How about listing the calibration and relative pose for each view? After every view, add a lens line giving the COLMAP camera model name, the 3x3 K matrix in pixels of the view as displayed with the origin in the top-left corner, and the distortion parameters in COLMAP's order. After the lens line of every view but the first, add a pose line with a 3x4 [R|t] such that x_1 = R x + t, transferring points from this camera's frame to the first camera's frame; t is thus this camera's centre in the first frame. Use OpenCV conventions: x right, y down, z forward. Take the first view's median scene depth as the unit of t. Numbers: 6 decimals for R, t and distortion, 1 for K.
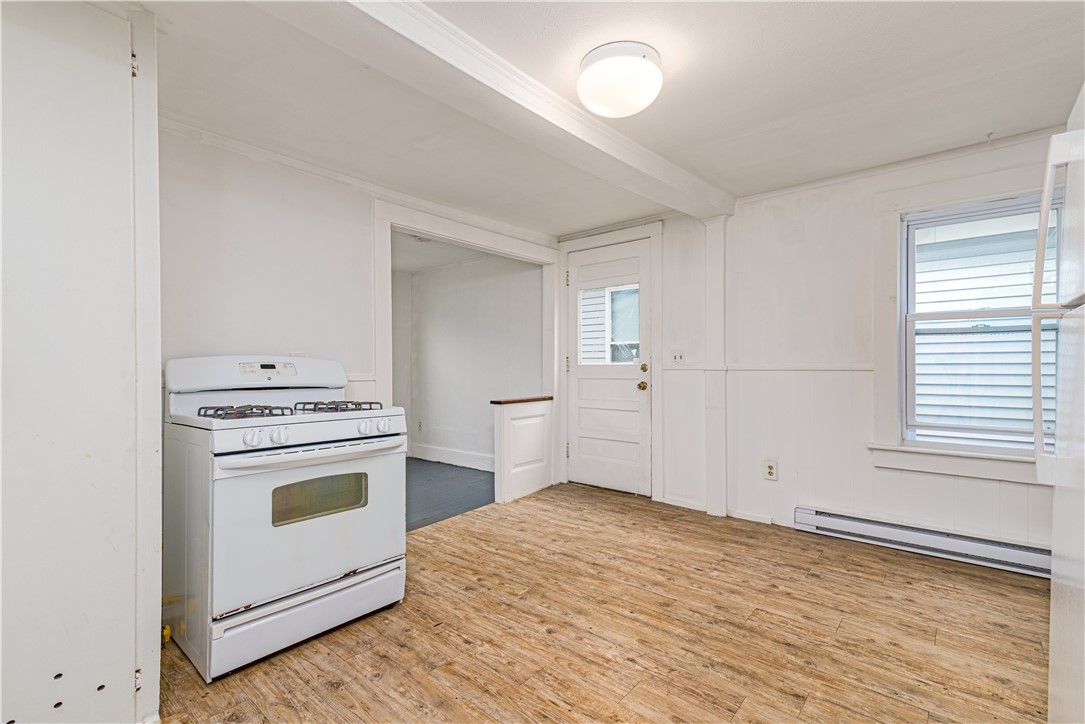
lens RADIAL K [[491.8, 0, 542.7], [0, 491.8, 365.8], [0, 0, 1]] dist [0.022082, -0.001339]
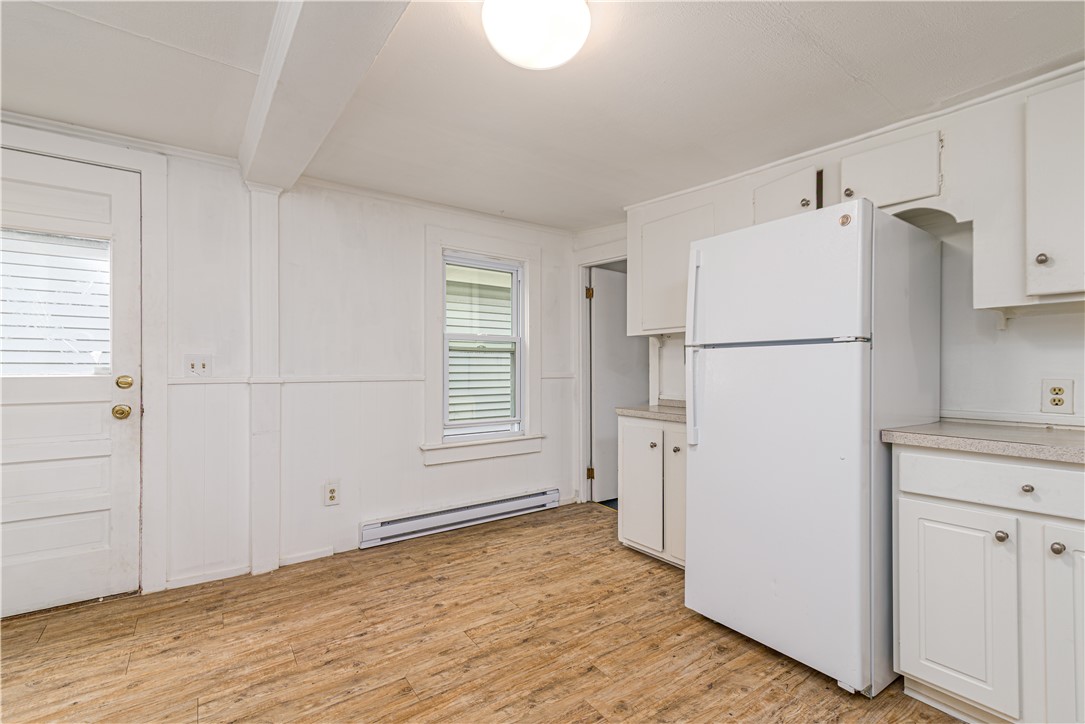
lens RADIAL K [[491.8, 0, 542.9], [0, 491.8, 367.0], [0, 0, 1]] dist [0.022082, -0.001339]
pose [[0.252310, 0.007593, 0.967617, -0.384251], [0.003182, 0.999957, -0.008676, -0.011447], [-0.967641, 0.005268, 0.252275, 0.507310]]
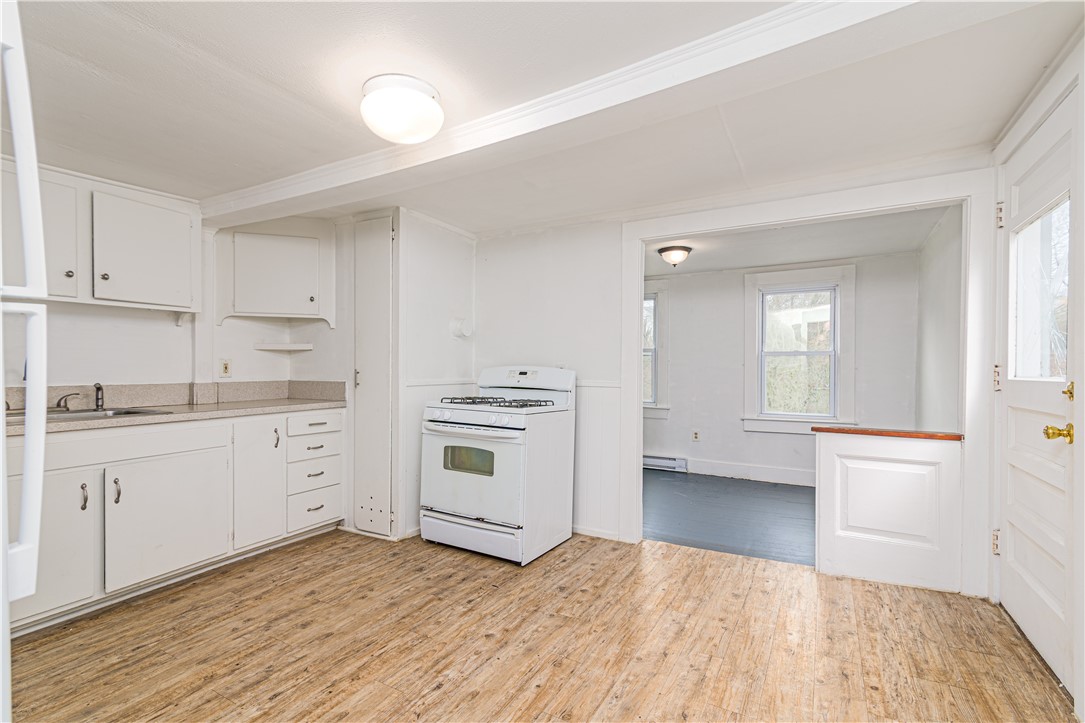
lens RADIAL K [[491.8, 0, 546.0], [0, 491.8, 365.6], [0, 0, 1]] dist [0.022082, -0.001339]
pose [[0.185868, -0.000089, -0.982575, 0.804699], [-0.008951, 0.999958, -0.001784, -0.017337], [0.982534, 0.009127, 0.185860, 0.708664]]
